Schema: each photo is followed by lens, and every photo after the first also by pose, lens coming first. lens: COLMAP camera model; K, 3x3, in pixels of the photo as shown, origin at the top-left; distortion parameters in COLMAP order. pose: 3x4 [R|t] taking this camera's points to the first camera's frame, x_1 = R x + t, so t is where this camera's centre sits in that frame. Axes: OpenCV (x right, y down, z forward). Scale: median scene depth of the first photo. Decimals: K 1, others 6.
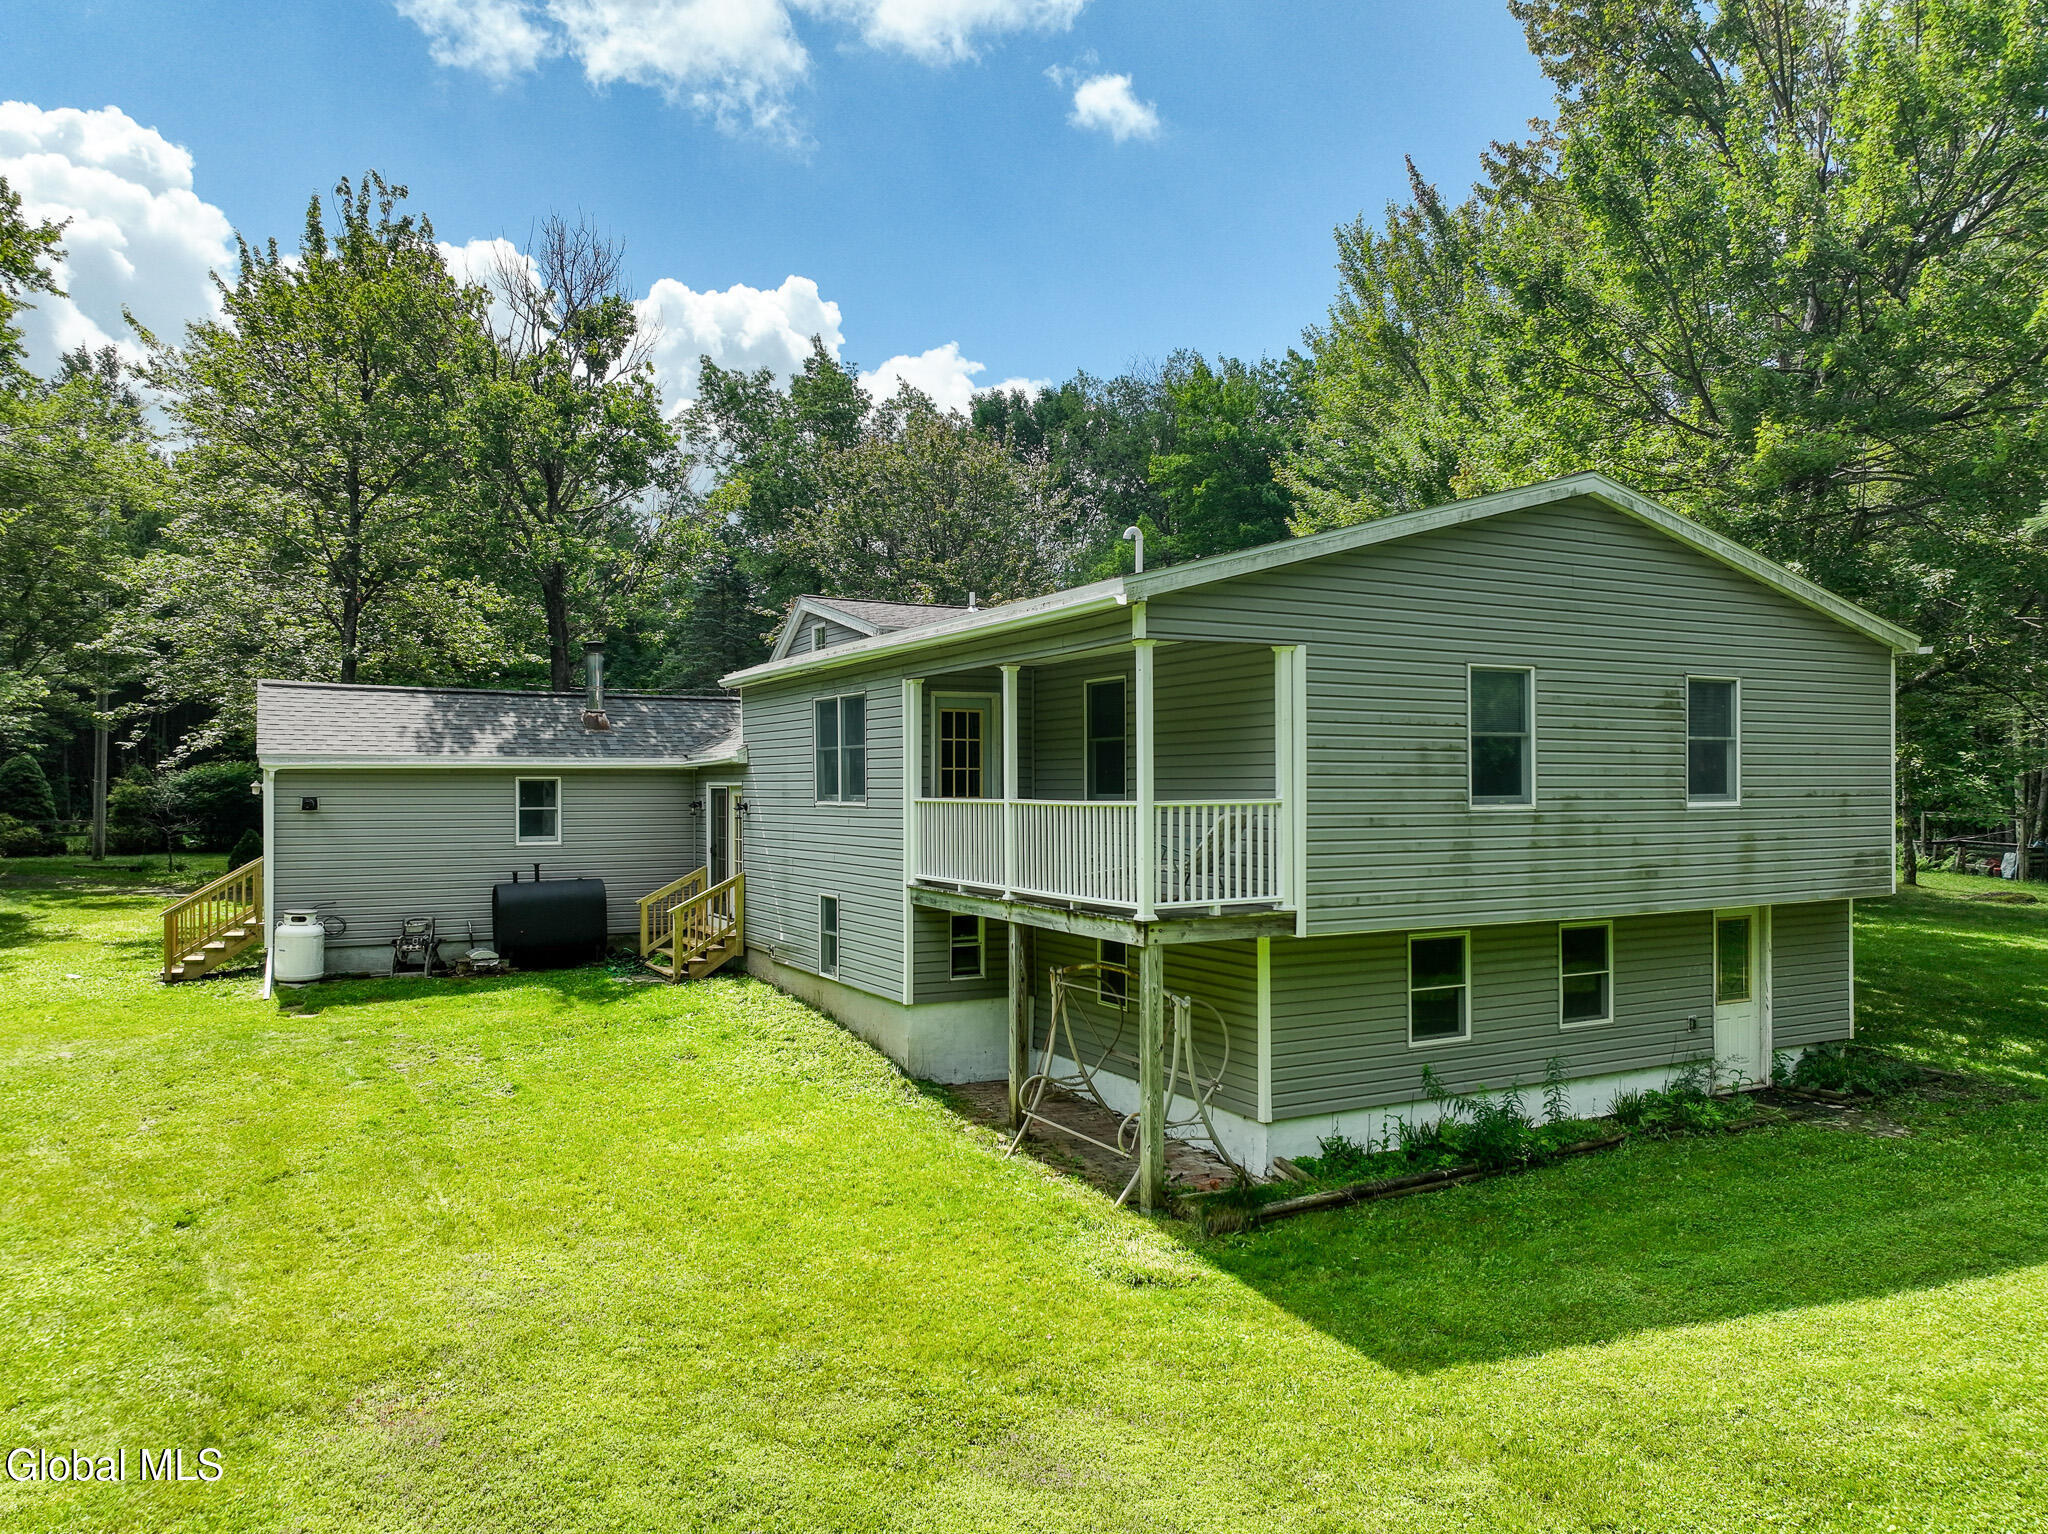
lens RADIAL K [[1434.2, 0, 1032.3], [0, 1434.2, 776.2], [0, 0, 1]] dist [-0.001623, 0.017500]
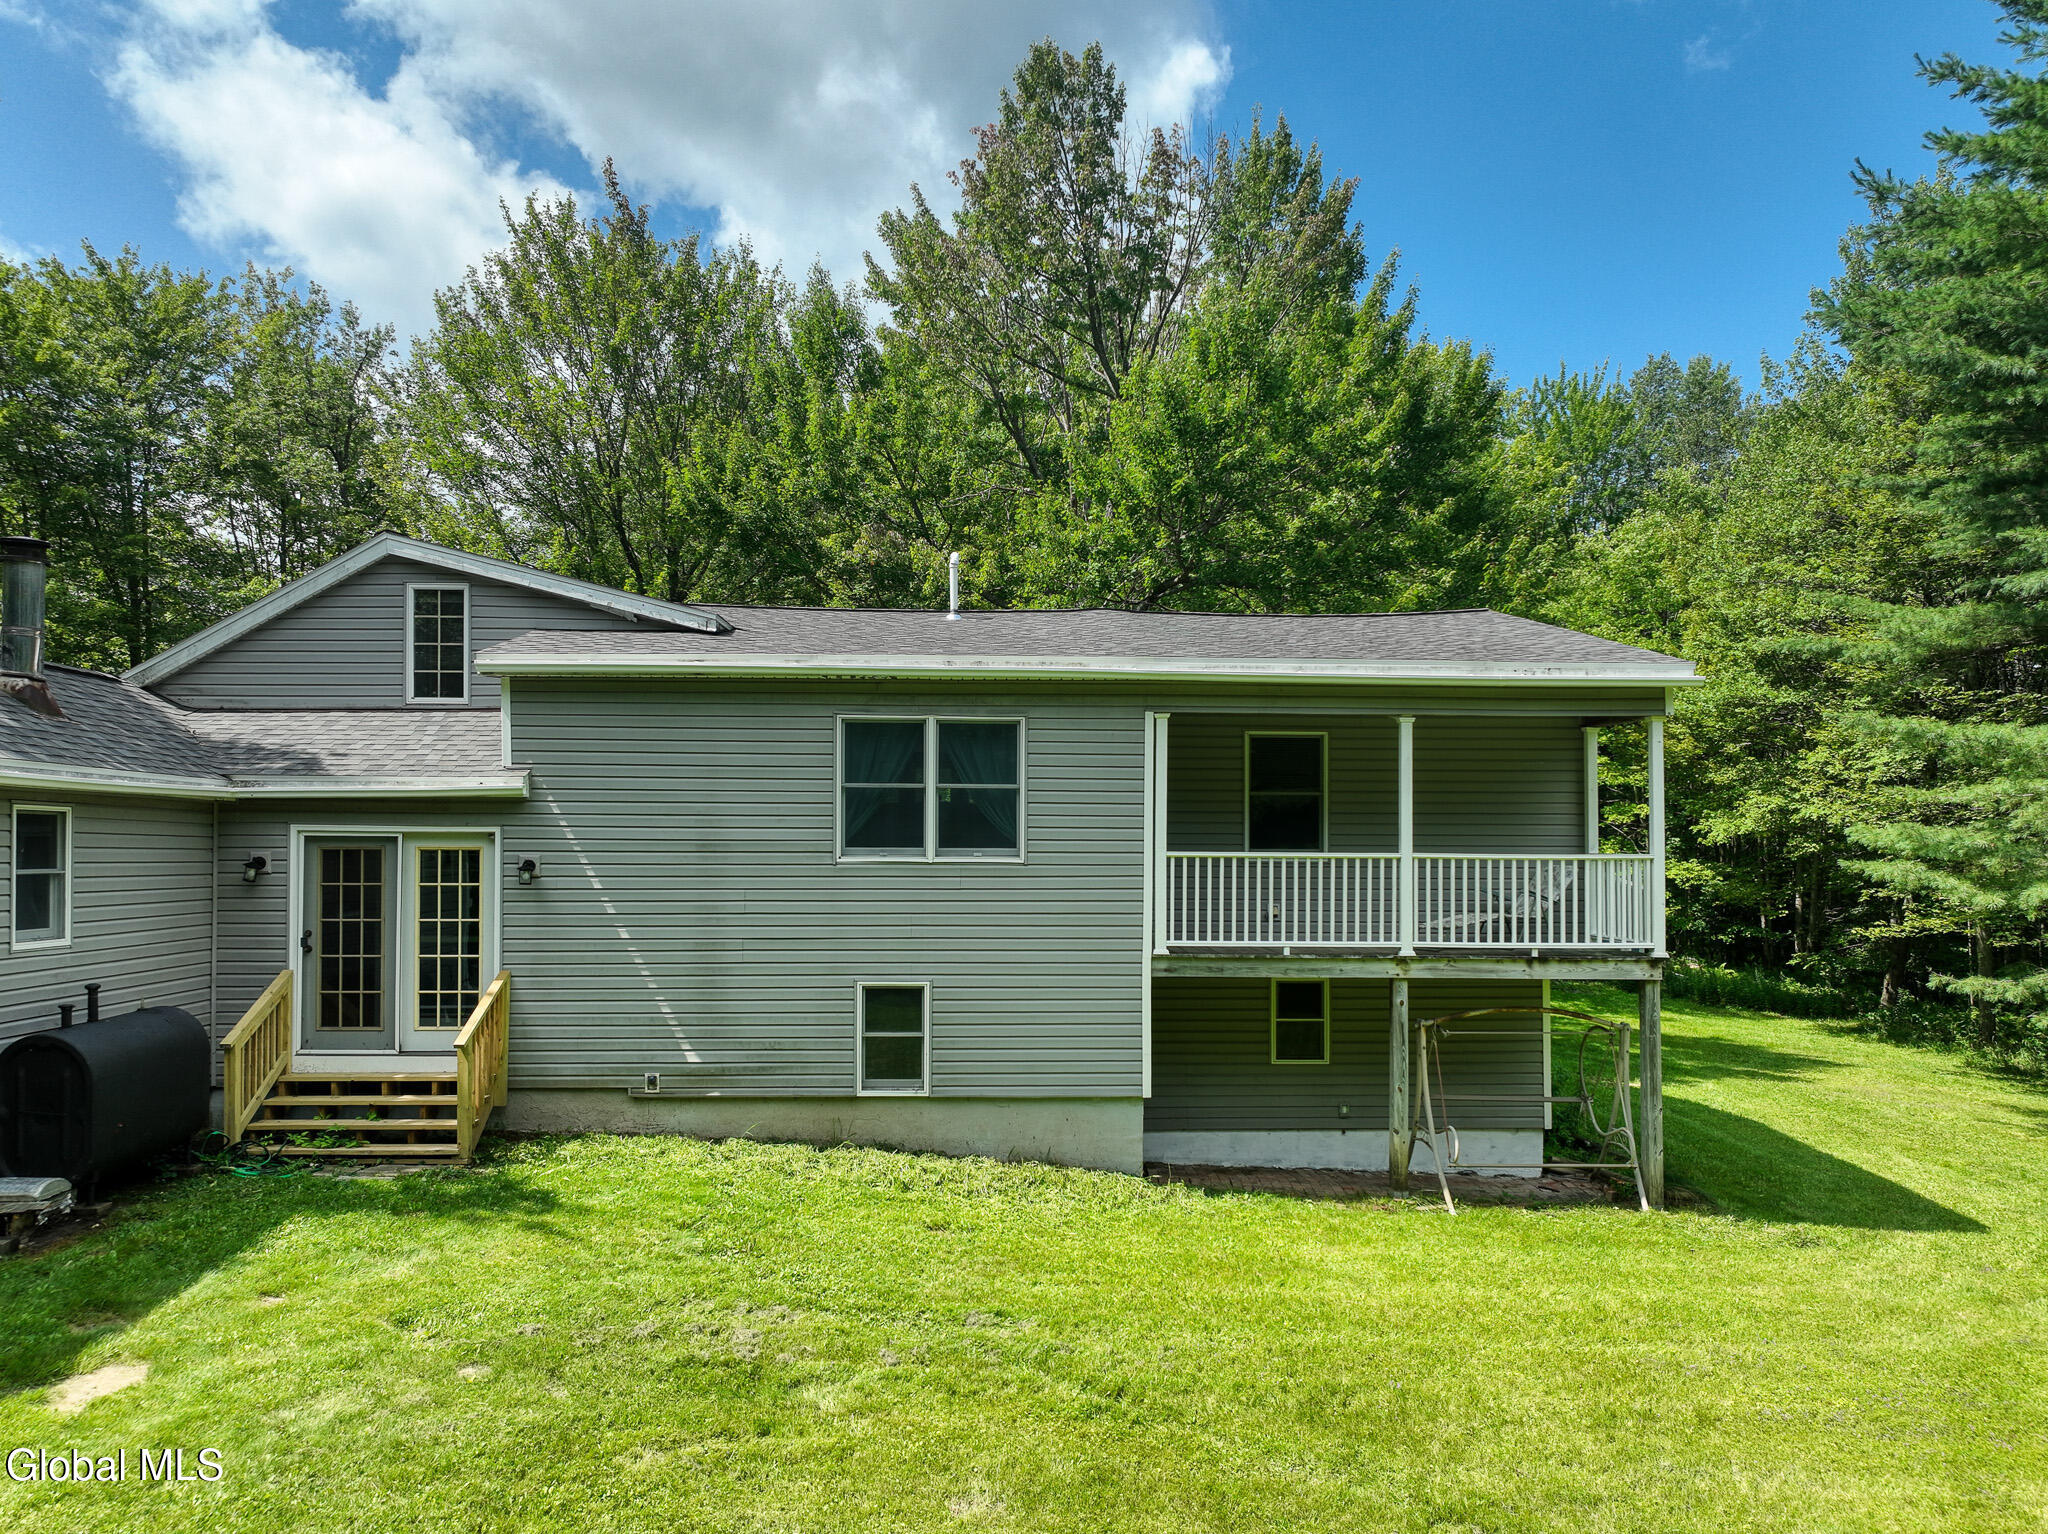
lens RADIAL K [[1434.2, 0, 1032.3], [0, 1434.2, 776.2], [0, 0, 1]] dist [-0.001623, 0.017500]
pose [[0.410101, 0.041586, 0.911091, -1.093917], [-0.018275, 0.999134, -0.037379, 0.004271], [-0.911857, -0.001321, 0.410506, 0.884240]]
